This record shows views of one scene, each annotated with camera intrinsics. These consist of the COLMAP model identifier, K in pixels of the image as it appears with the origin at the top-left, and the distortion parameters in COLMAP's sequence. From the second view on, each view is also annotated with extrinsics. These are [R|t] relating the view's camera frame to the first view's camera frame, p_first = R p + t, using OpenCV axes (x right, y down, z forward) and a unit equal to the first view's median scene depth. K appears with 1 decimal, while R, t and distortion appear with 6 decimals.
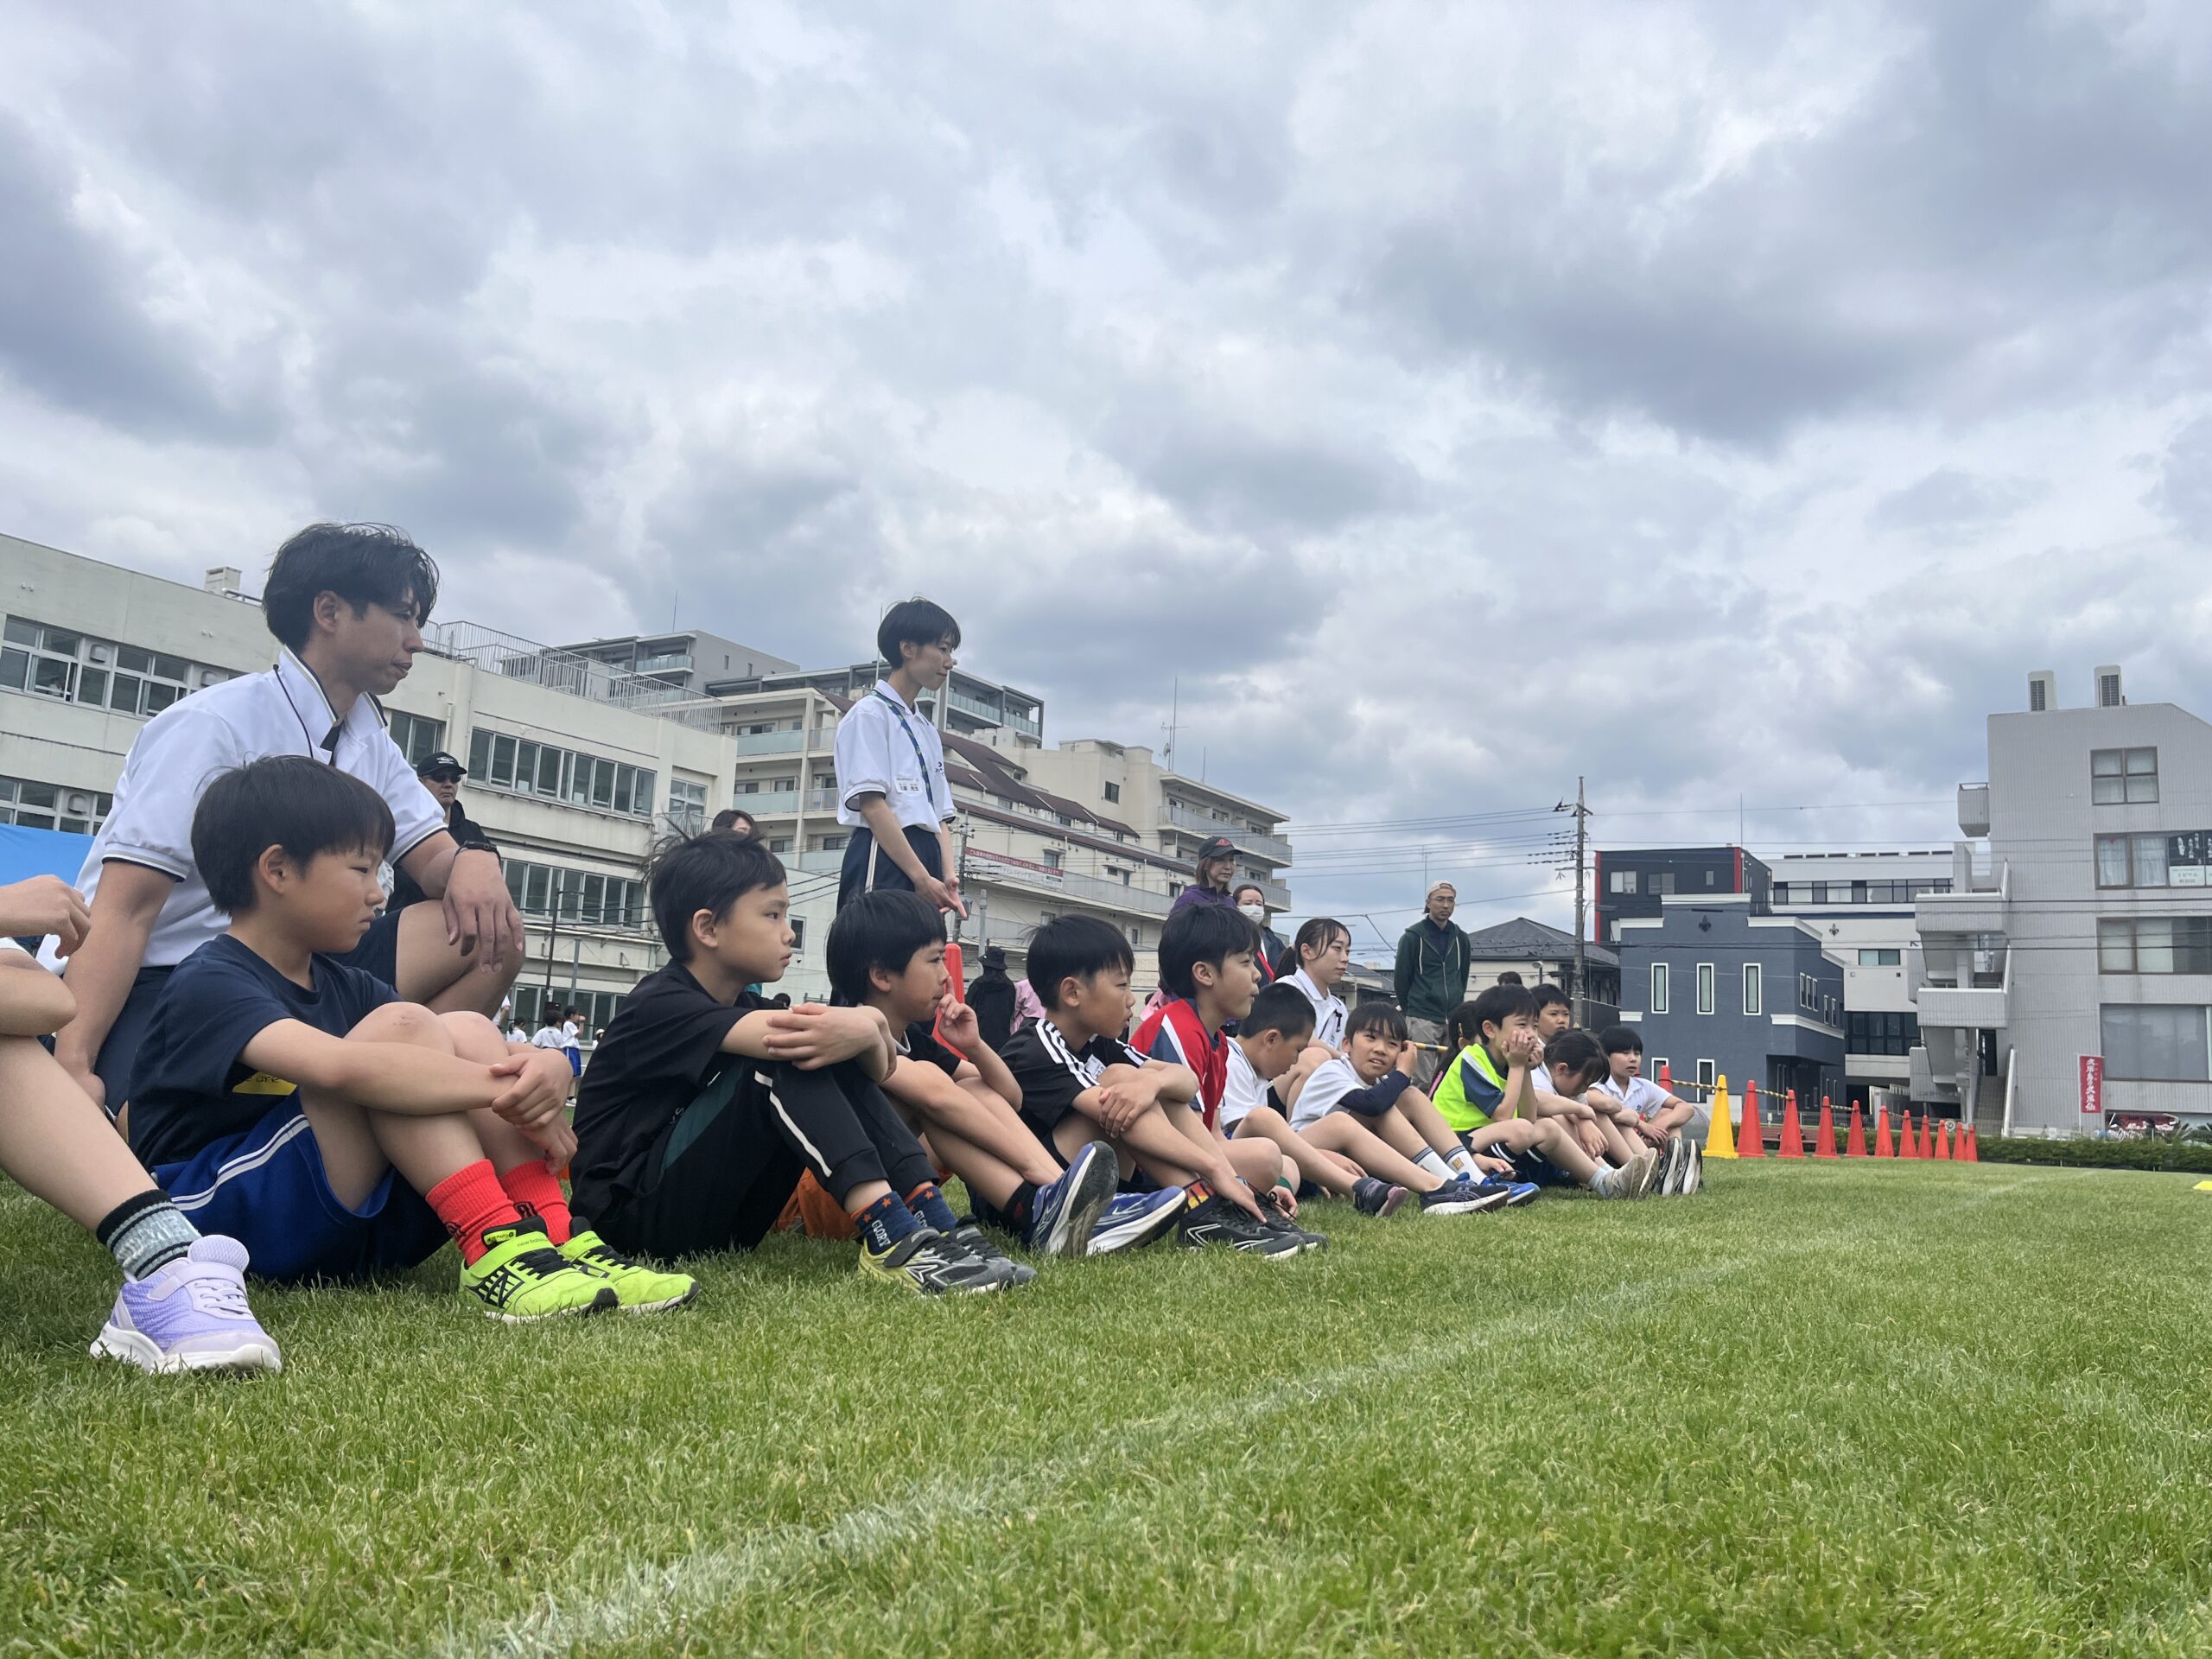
lens RADIAL K [[1664.8, 0, 1106.0], [0, 1664.8, 829.5], [0, 0, 1]] dist [0.011924, 0.002784]
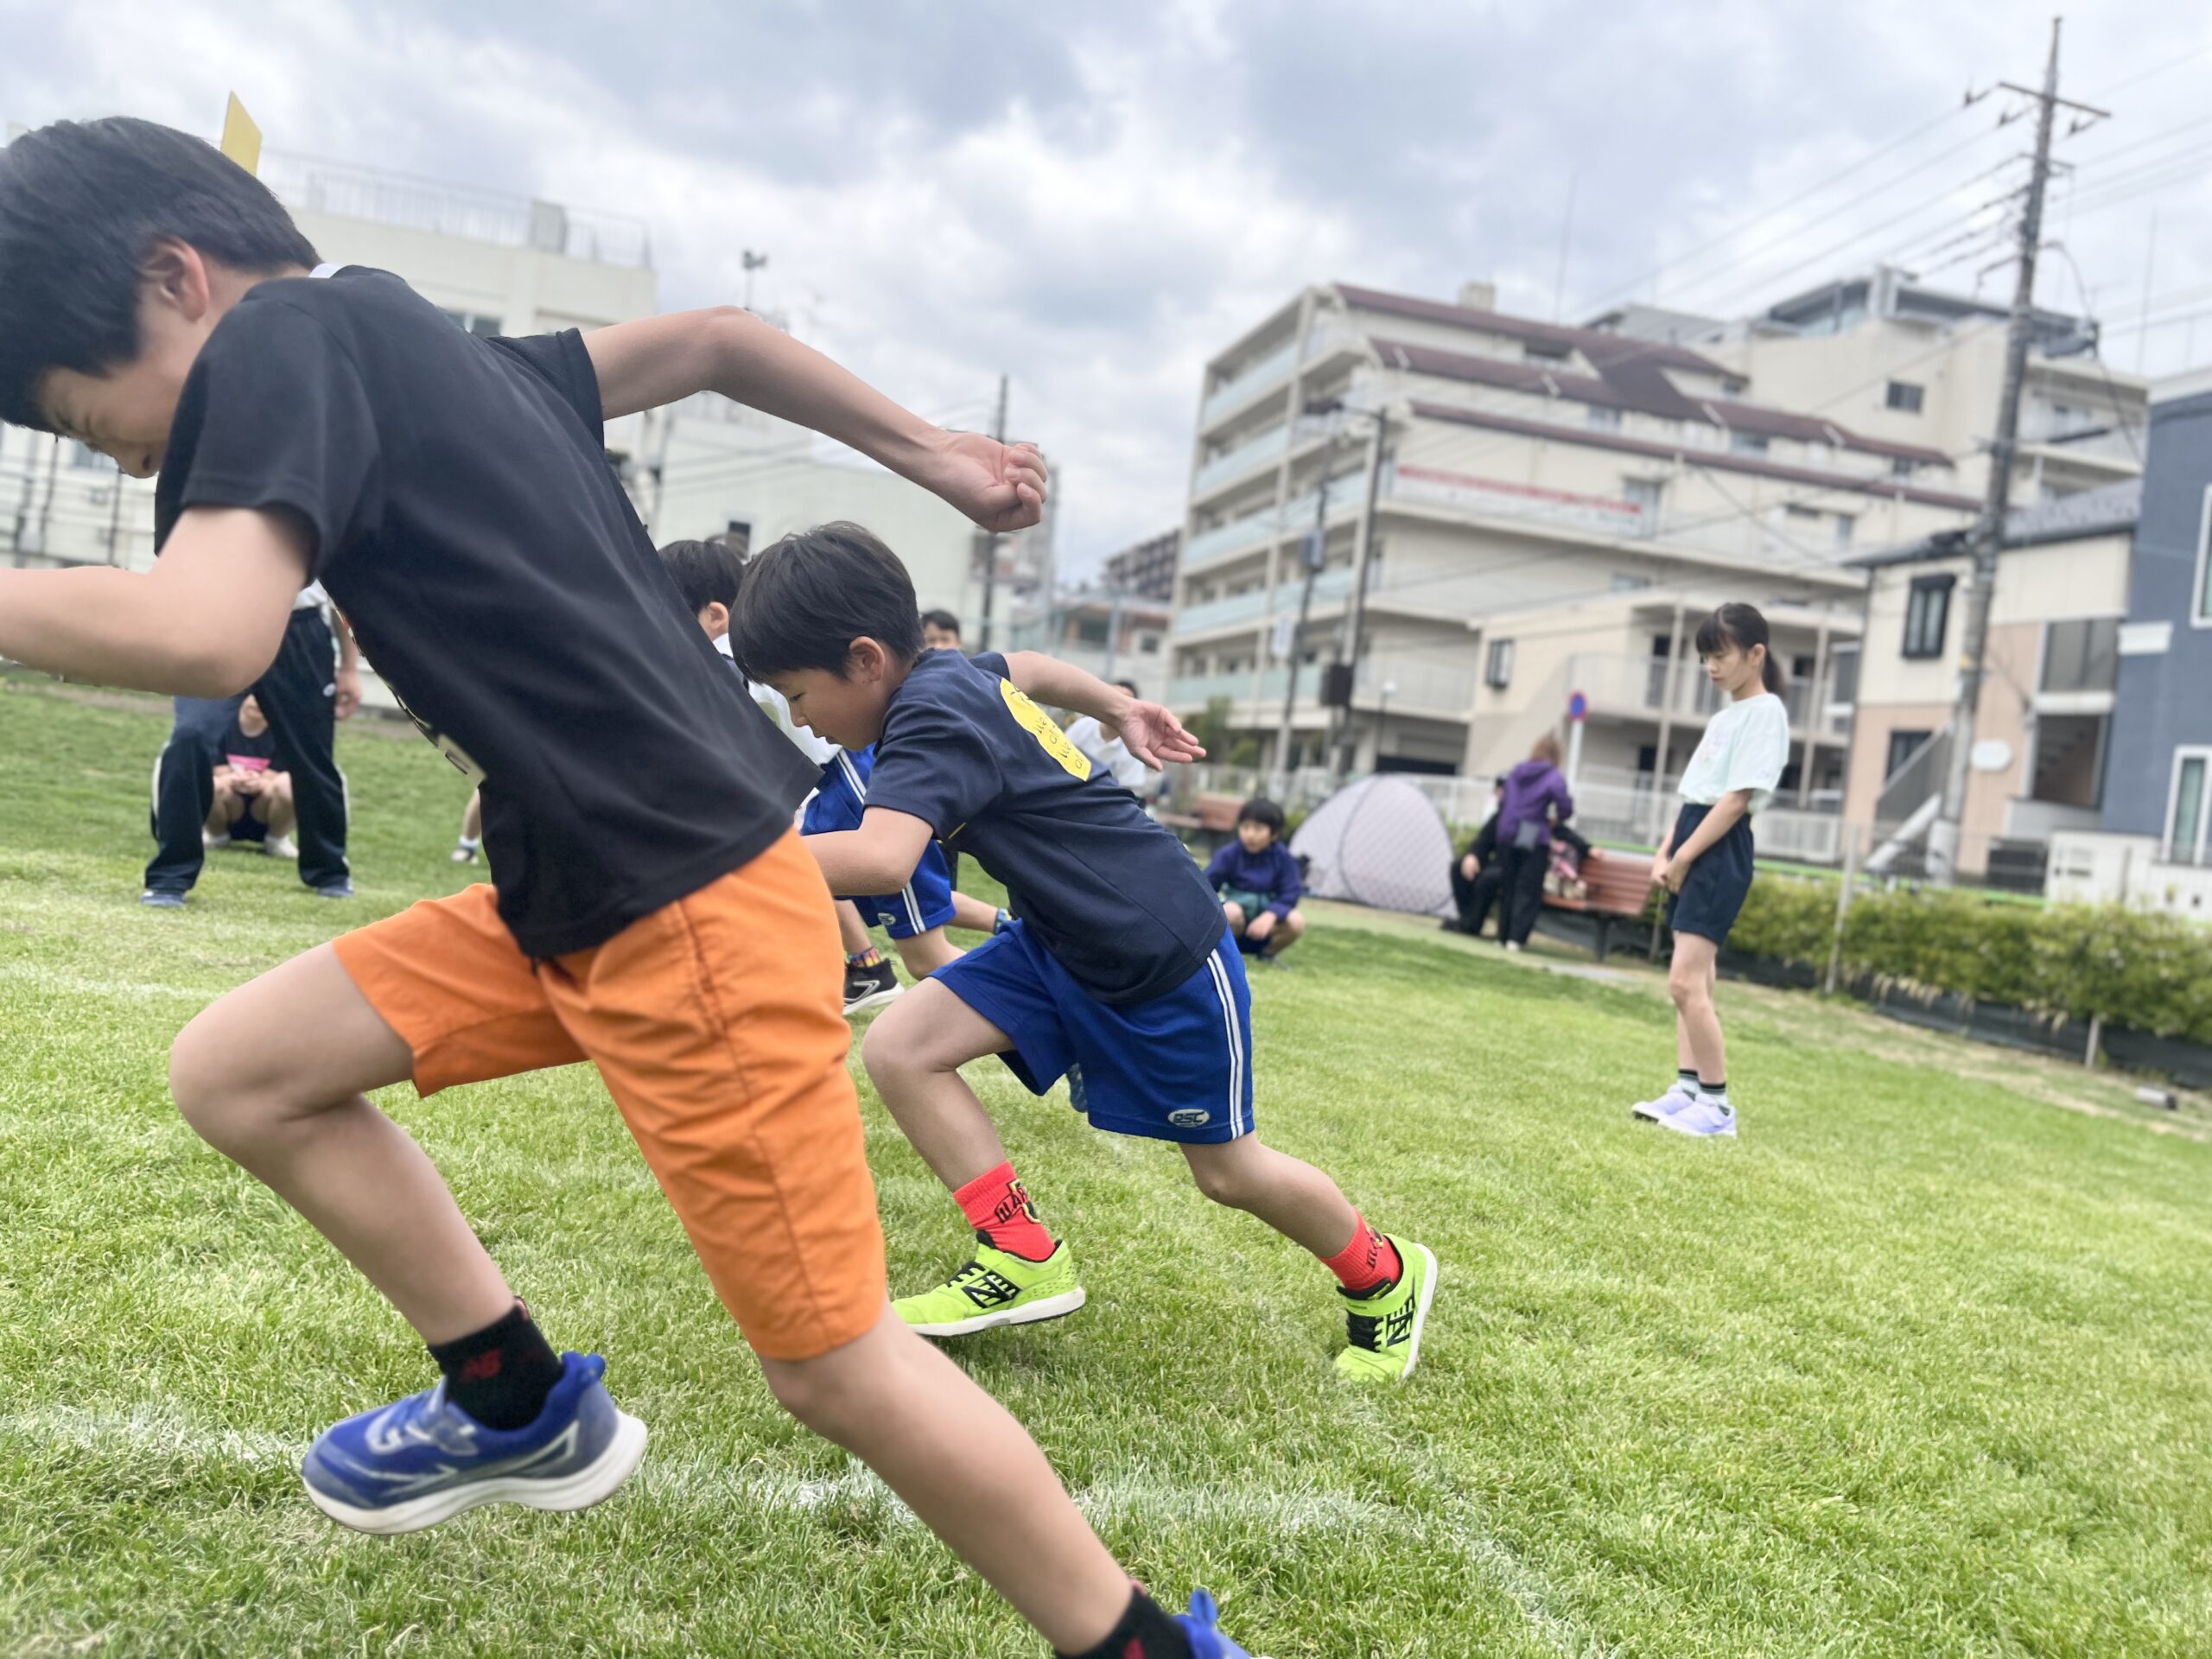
lens RADIAL K [[1664.8, 0, 1106.0], [0, 1664.8, 829.5], [0, 0, 1]] dist [0.011924, 0.002784]
pose [[0.700572, 0.054857, -0.711470, 0.276889], [0.027002, 0.994289, 0.103252, 0.072984], [0.713071, -0.091546, 0.695090, 0.392063]]
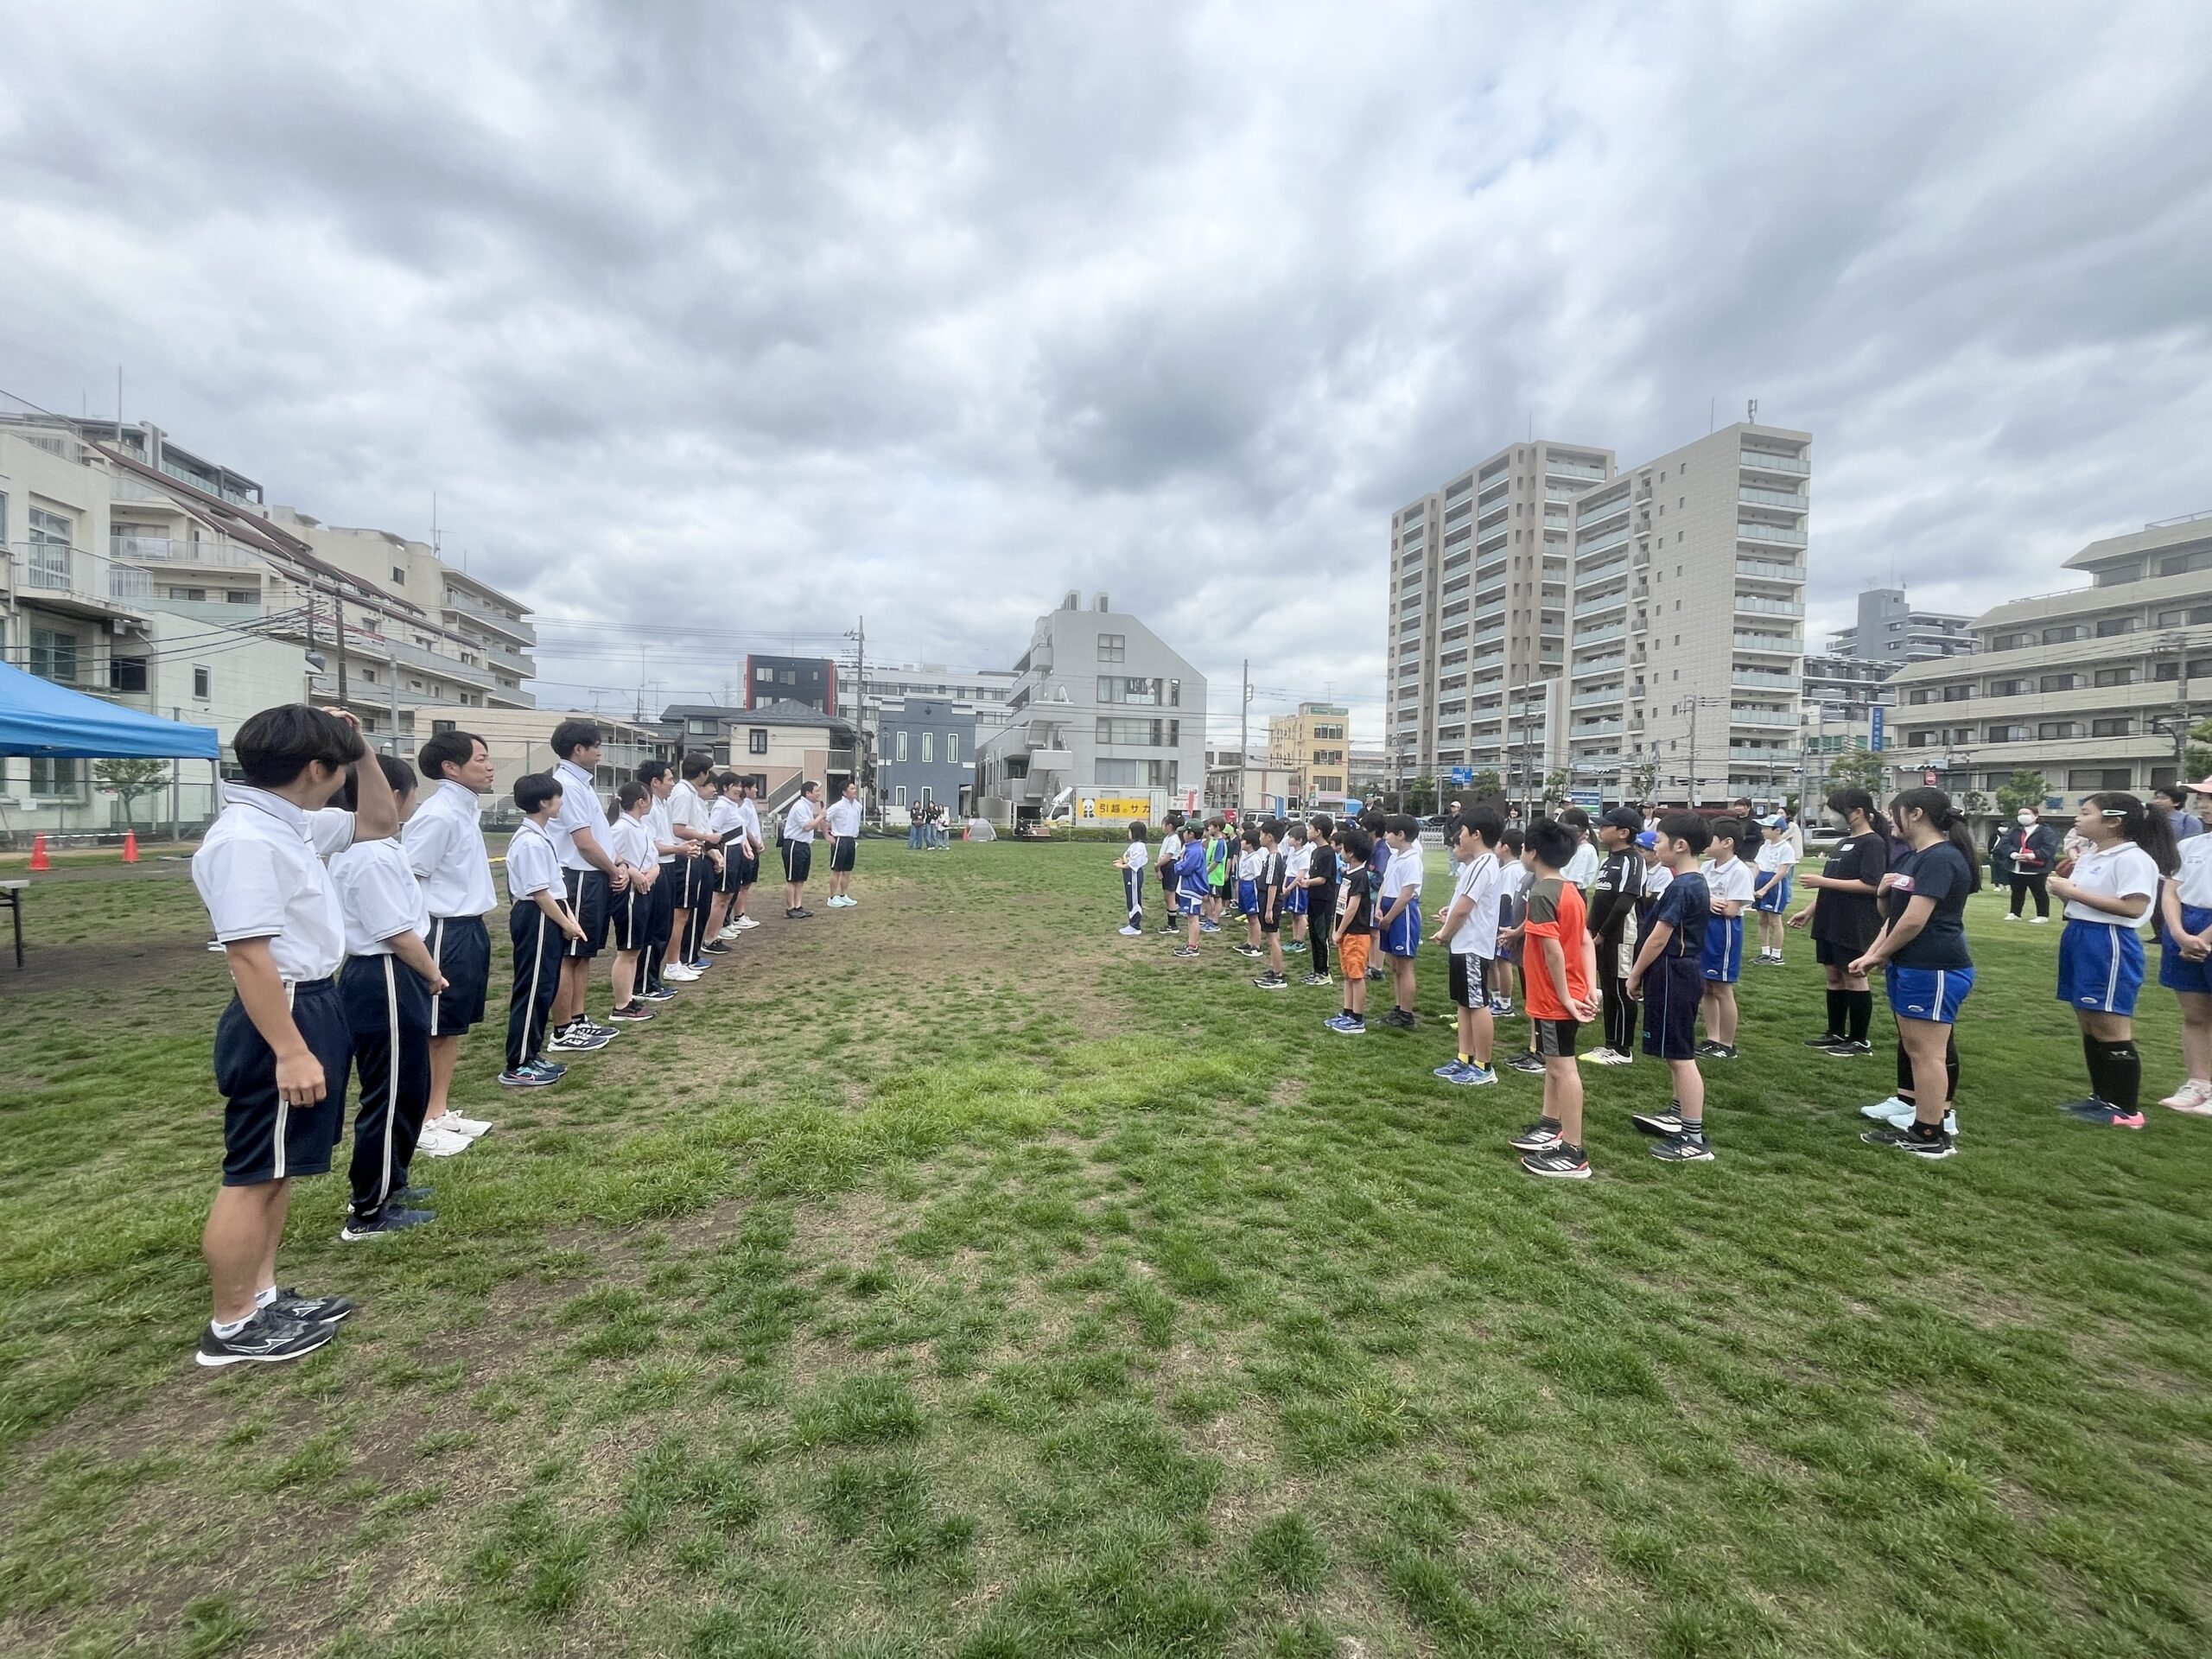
lens RADIAL K [[890.4, 0, 1106.0], [0, 890.4, 829.5], [0, 0, 1]] dist [-0.001248, 0.000237]
pose [[0.713046, -0.048206, 0.699458, -0.109858], [-0.095720, 0.981599, 0.165230, 0.004326], [-0.694553, -0.184769, 0.695311, 0.124598]]
